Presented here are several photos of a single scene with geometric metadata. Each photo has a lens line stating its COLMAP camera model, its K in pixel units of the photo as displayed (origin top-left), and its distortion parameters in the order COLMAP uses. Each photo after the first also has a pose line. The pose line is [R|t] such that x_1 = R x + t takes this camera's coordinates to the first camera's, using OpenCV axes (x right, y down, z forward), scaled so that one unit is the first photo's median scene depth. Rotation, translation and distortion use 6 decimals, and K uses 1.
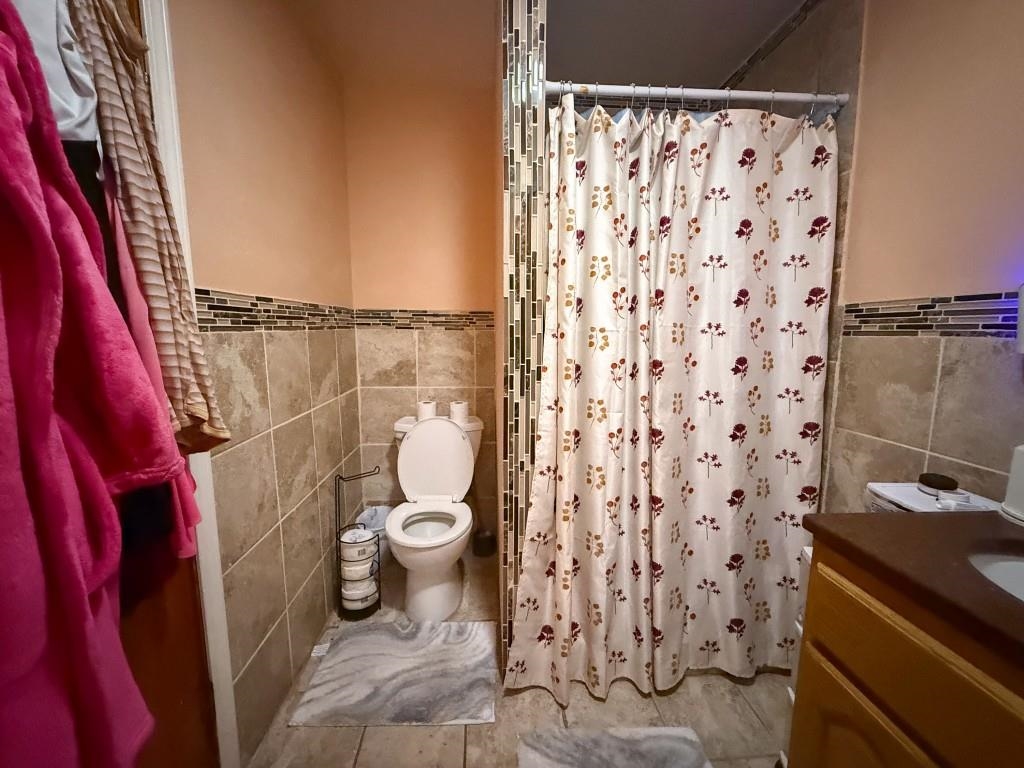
lens RADIAL K [[408.2, 0, 507.9], [0, 408.2, 384.1], [0, 0, 1]] dist [0.001246, -0.001057]
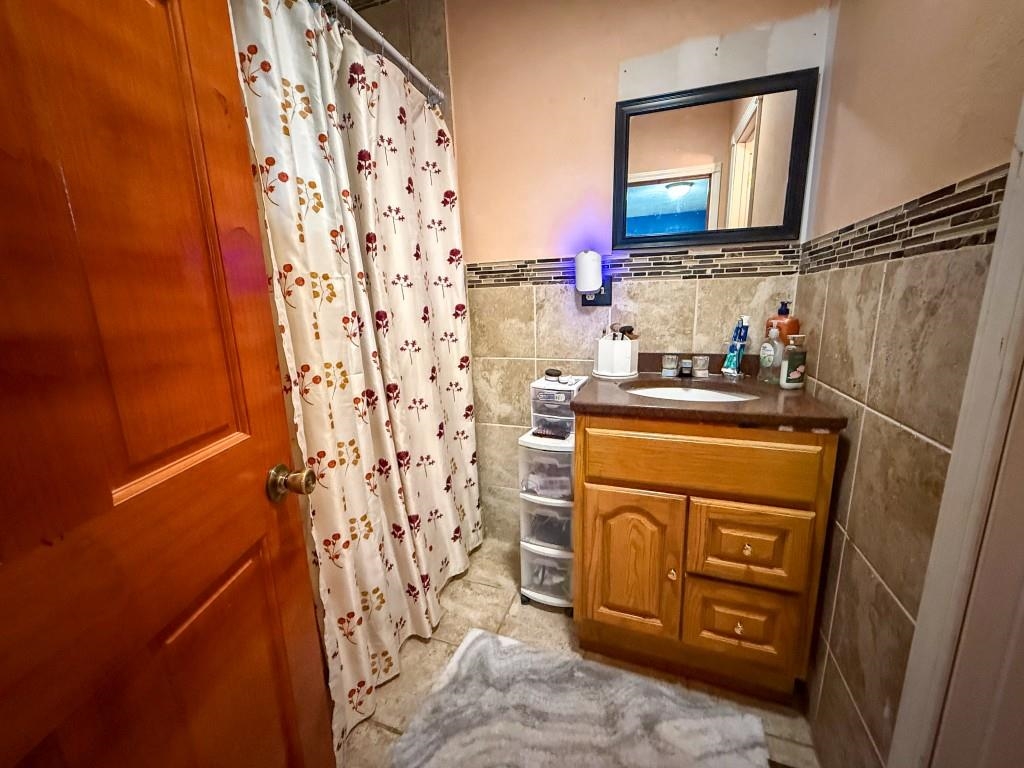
lens RADIAL K [[408.2, 0, 509.5], [0, 408.2, 383.6], [0, 0, 1]] dist [0.001246, -0.001057]
pose [[0.406502, -0.196440, 0.892282, -0.383637], [0.144775, 0.978123, 0.149382, 0.006246], [-0.902106, 0.068456, 0.426049, 0.346683]]
